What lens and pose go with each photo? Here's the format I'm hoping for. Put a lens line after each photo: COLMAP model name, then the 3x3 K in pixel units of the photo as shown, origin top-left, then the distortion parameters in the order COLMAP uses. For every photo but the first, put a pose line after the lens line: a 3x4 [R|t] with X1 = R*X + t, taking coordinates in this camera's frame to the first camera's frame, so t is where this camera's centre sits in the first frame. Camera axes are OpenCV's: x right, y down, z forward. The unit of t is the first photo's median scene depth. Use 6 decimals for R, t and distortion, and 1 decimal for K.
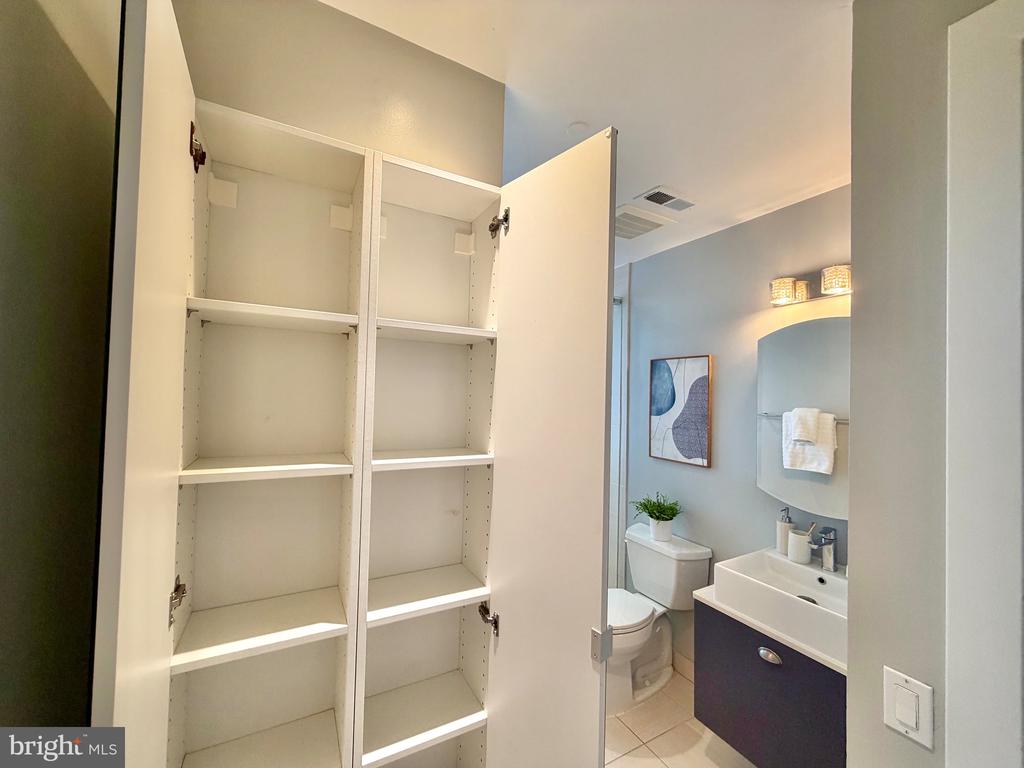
lens RADIAL K [[410.3, 0, 507.6], [0, 410.3, 383.9], [0, 0, 1]] dist [0.004407, 0.000260]
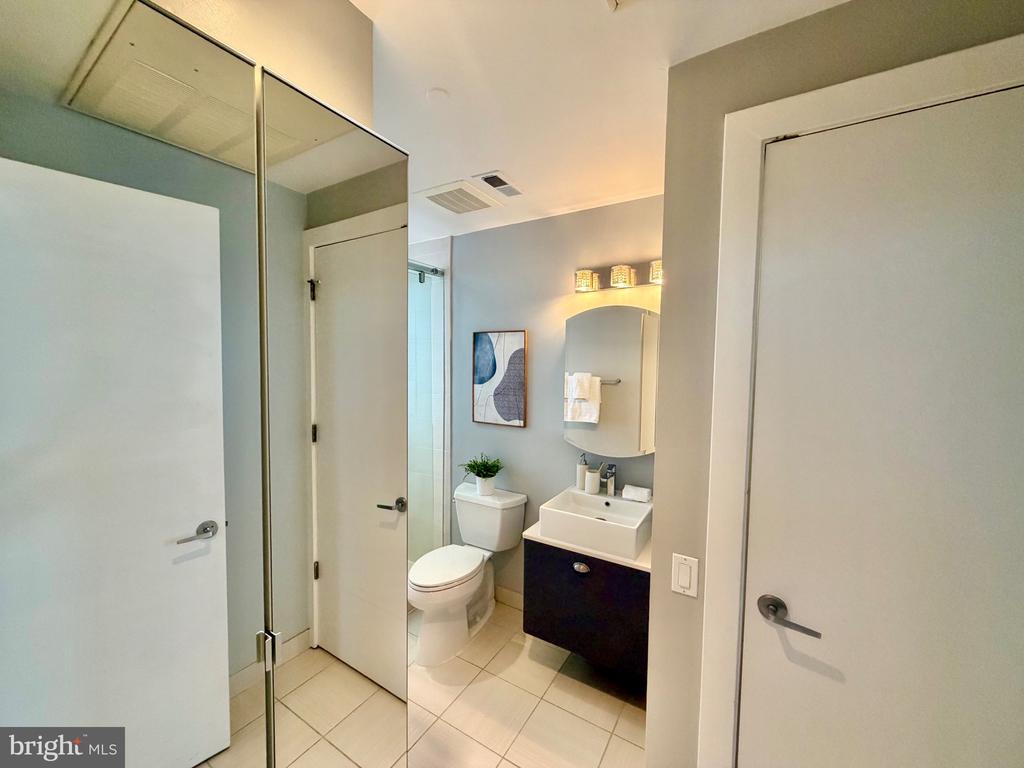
lens RADIAL K [[410.3, 0, 503.3], [0, 410.3, 383.1], [0, 0, 1]] dist [0.004407, 0.000260]
pose [[0.872193, -0.039287, 0.487582, -0.129308], [-0.002469, 0.996403, 0.084702, -0.020612], [-0.489156, -0.075081, 0.868959, 0.025782]]
